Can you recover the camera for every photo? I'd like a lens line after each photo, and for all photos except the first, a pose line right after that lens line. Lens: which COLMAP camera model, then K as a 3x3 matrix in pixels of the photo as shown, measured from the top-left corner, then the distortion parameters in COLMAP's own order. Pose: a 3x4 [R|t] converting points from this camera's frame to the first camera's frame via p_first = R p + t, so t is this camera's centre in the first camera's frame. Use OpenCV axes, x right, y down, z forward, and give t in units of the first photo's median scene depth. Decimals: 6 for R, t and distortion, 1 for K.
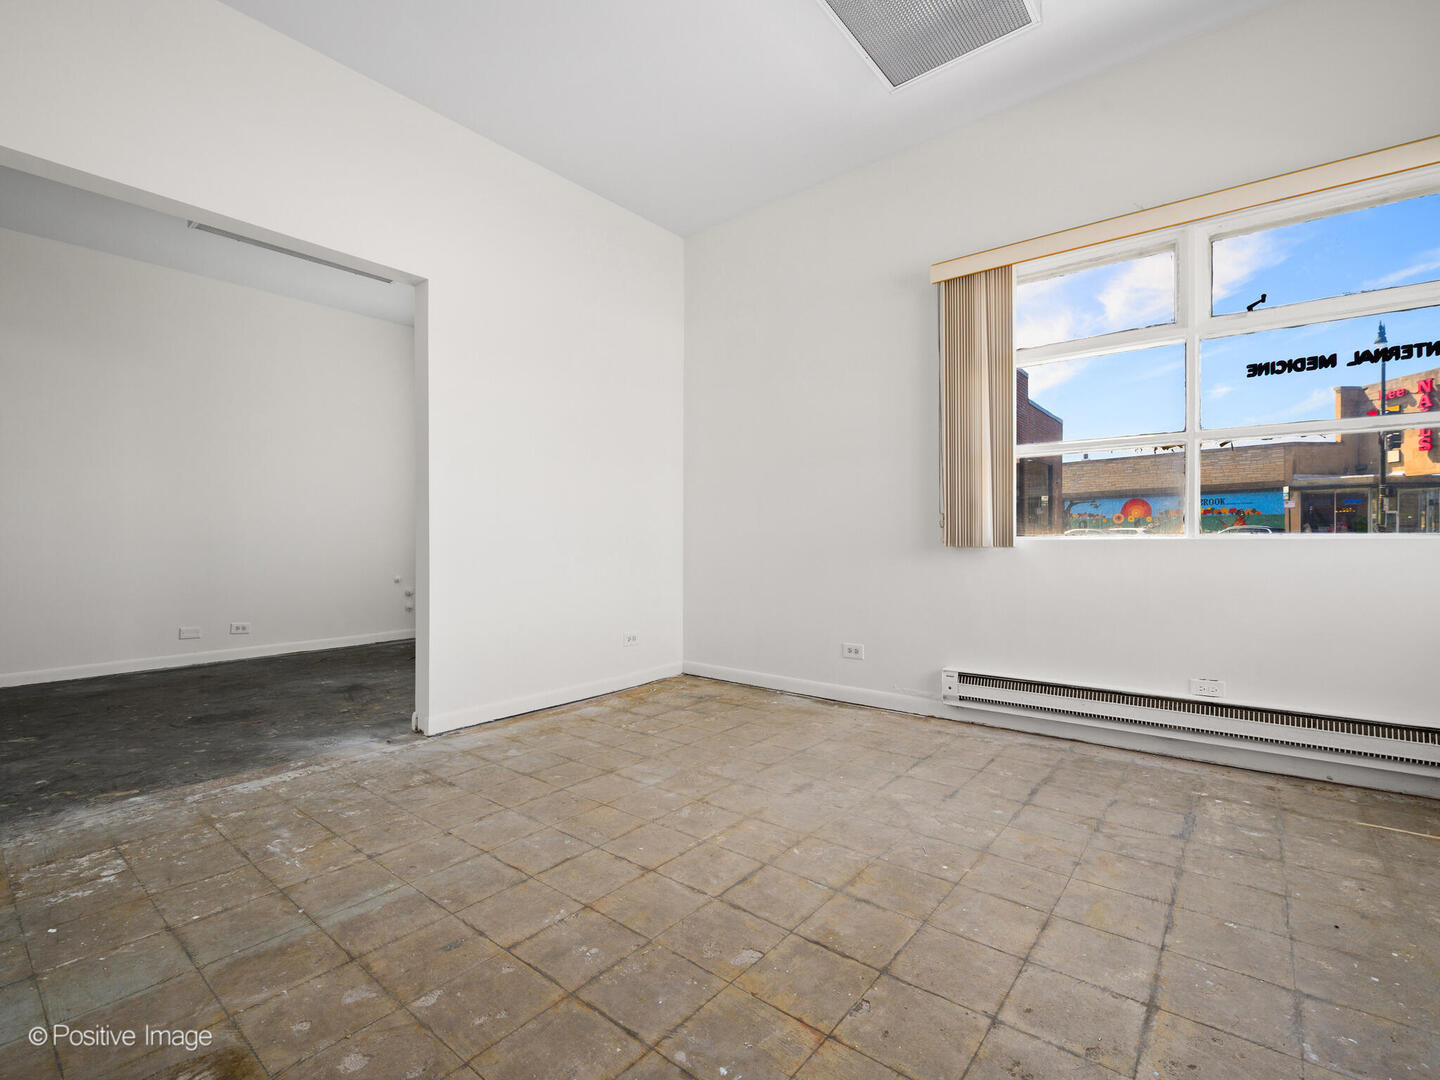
lens RADIAL K [[670.6, 0, 720.0], [0, 670.6, 540.0], [0, 0, 1]] dist [-0.012538, -0.000526]
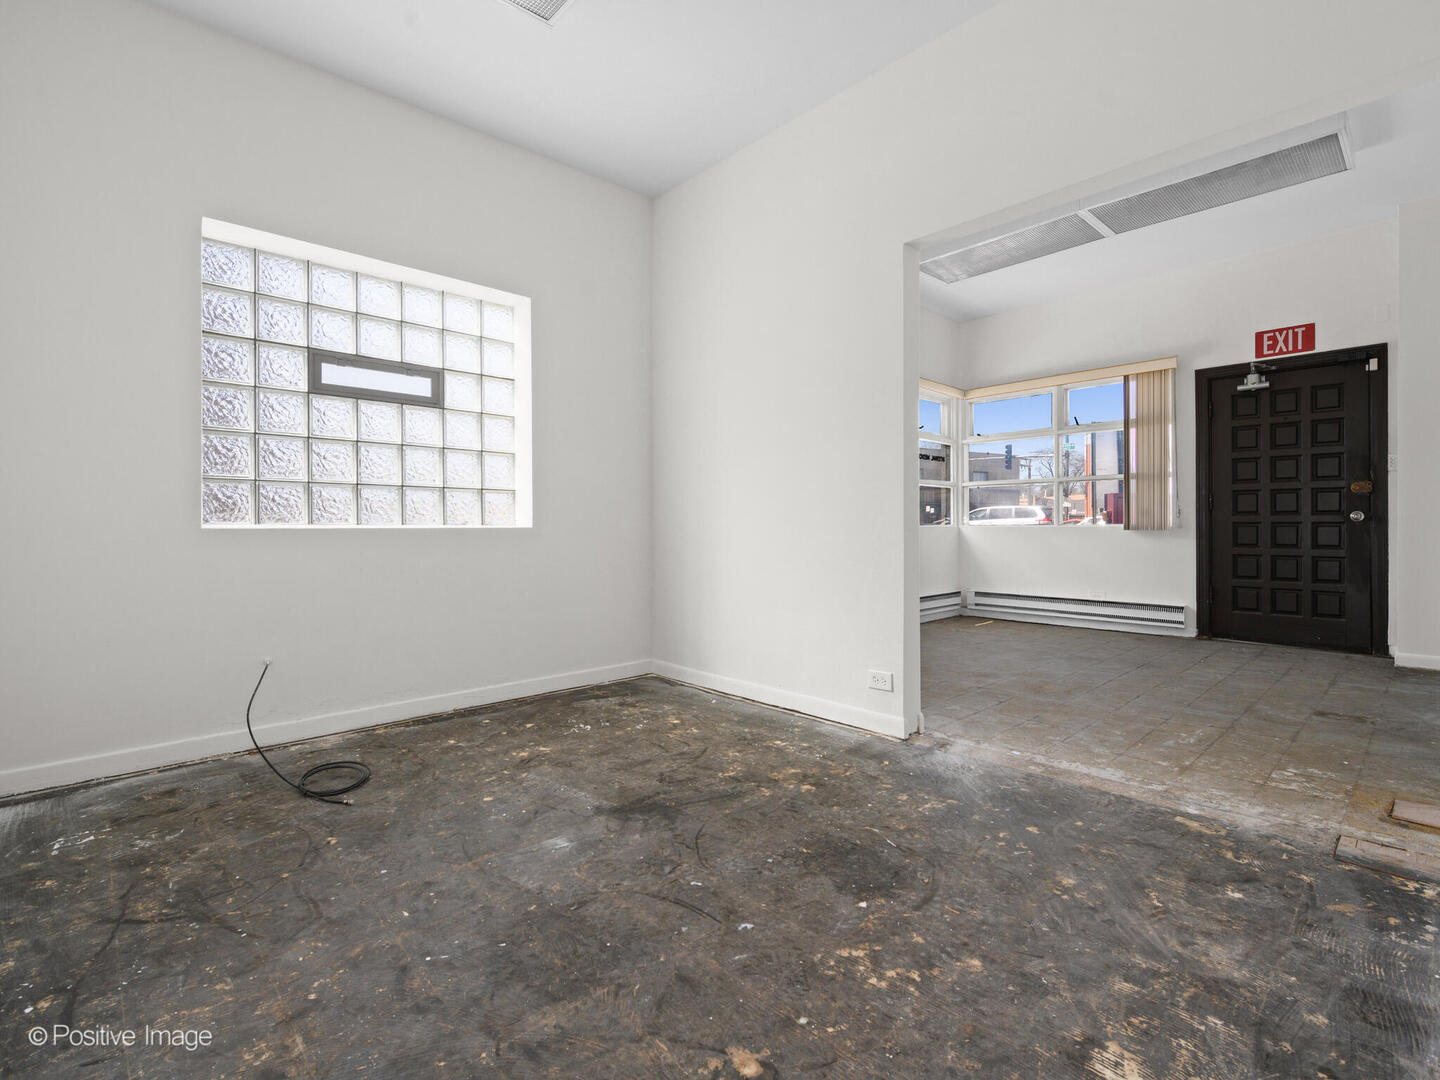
lens RADIAL K [[692.6, 0, 720.1], [0, 692.6, 525.3], [0, 0, 1]] dist [0.000936, -0.006168]
pose [[0.121372, 0.004270, 0.992598, -1.827372], [0.006702, 0.999964, -0.005121, 0.002340], [-0.992584, 0.007274, 0.121339, 1.466132]]
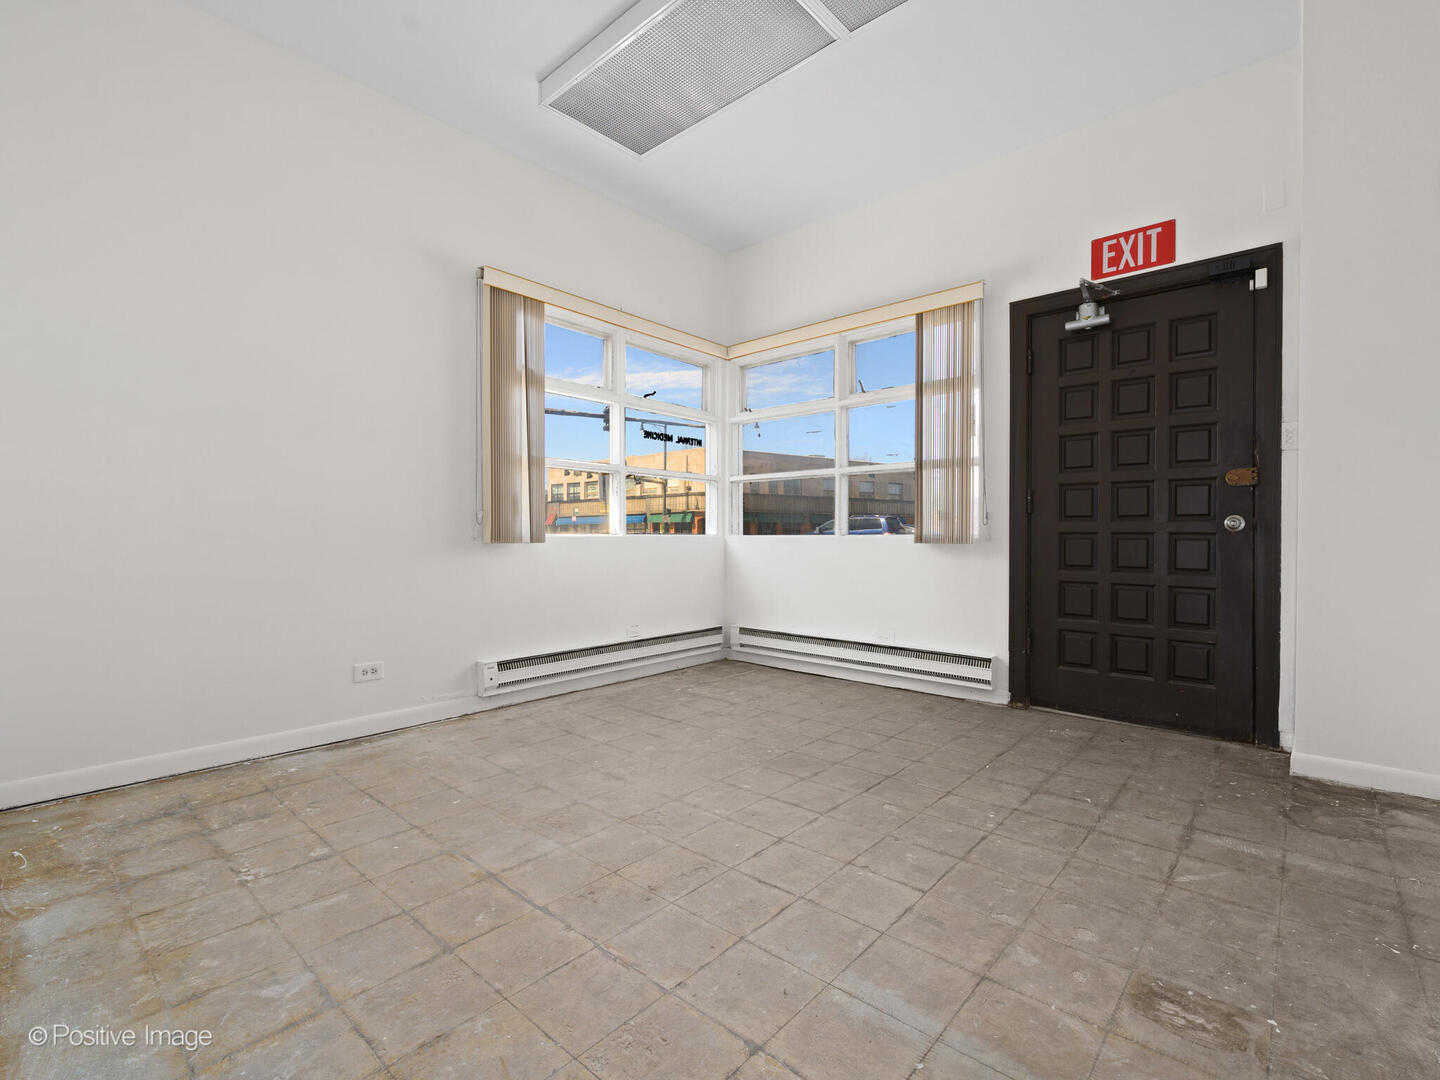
lens RADIAL K [[670.6, 0, 720.0], [0, 670.6, 540.0], [0, 0, 1]] dist [-0.012538, -0.000526]
pose [[0.036166, -0.004433, 0.999336, -0.882490], [0.002560, 0.999987, 0.004343, 0.001222], [-0.999343, 0.002401, 0.036177, 0.782591]]
